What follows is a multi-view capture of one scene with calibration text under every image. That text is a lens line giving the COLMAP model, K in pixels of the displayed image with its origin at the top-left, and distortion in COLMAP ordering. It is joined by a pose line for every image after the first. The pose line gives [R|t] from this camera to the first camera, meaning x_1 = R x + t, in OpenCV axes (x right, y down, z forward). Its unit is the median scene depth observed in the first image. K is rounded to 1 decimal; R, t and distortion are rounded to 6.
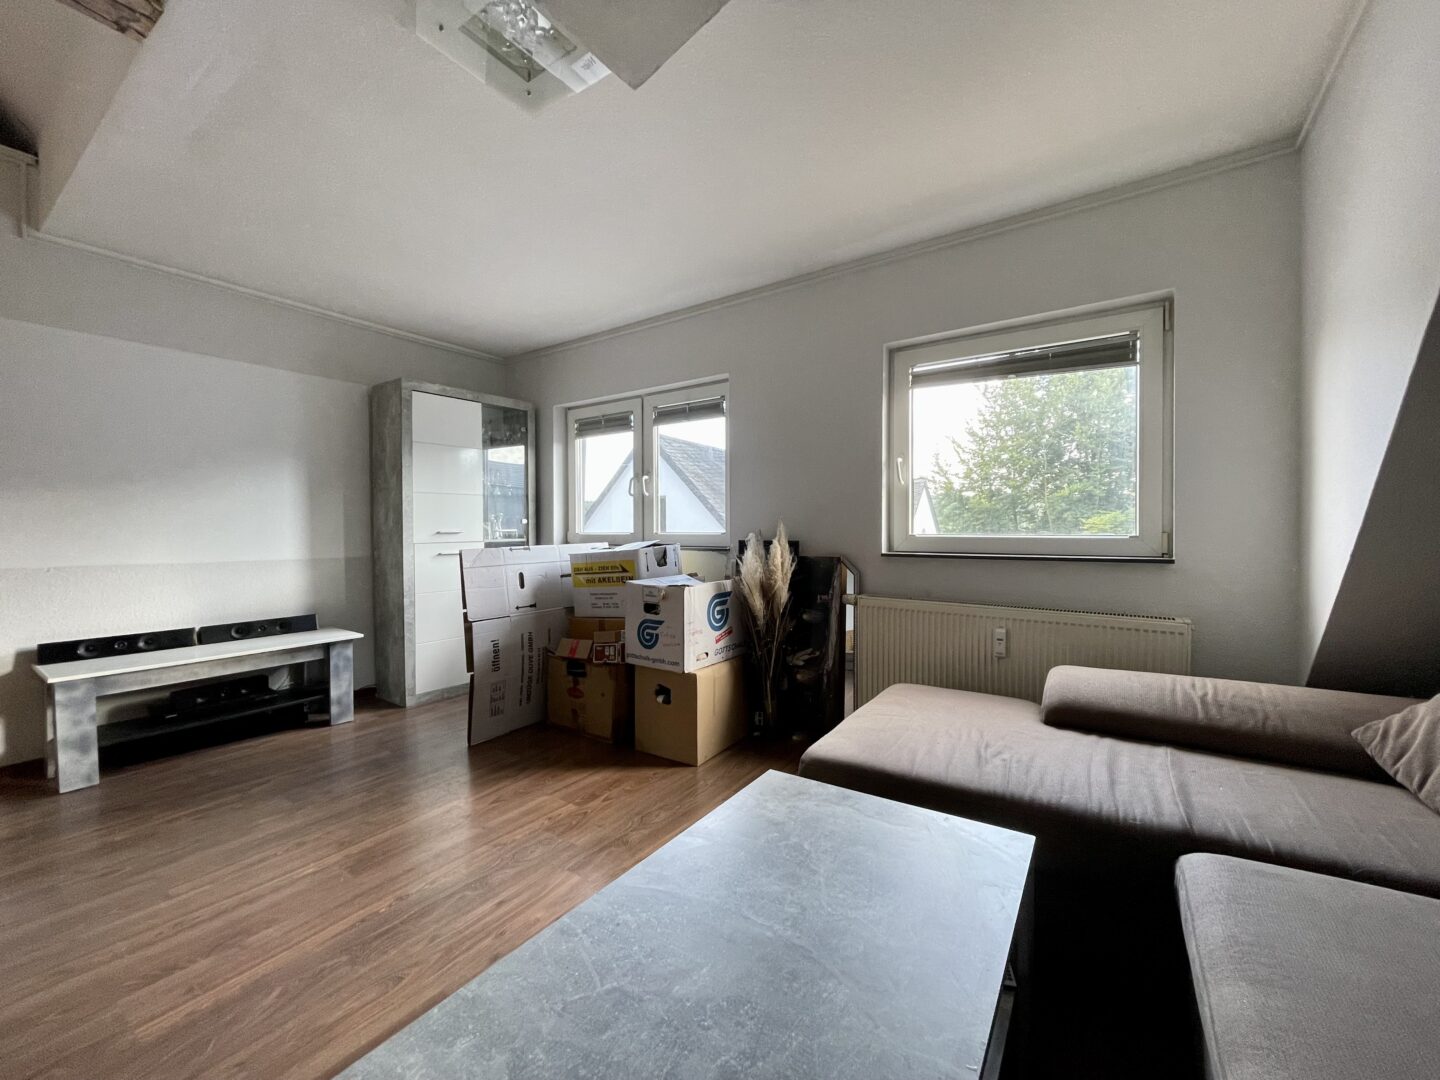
lens RADIAL K [[585.2, 0, 718.9], [0, 585.2, 534.7], [0, 0, 1]] dist [-0.000279, -0.000094]
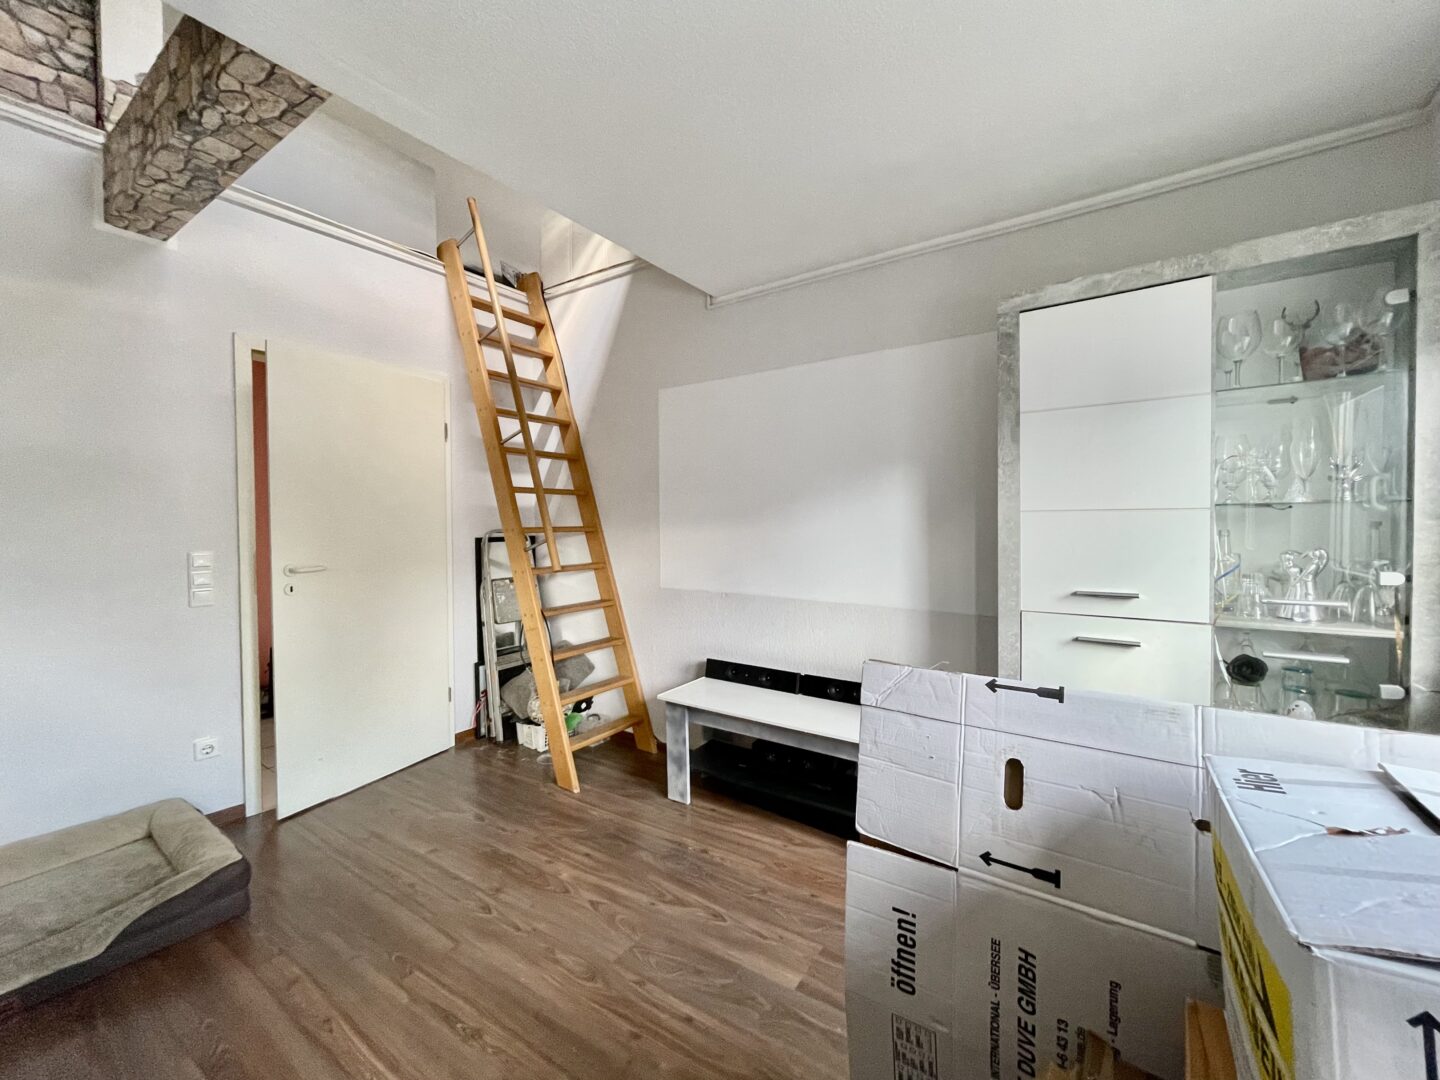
lens RADIAL K [[593.6, 0, 711.7], [0, 593.6, 538.9], [0, 0, 1]] dist [-0.002266, -0.000562]
pose [[0.000140, 0.034219, -0.999414, -0.000252], [-0.005671, 0.999398, 0.034217, -0.077703], [0.999984, 0.005663, 0.000334, 0.871222]]
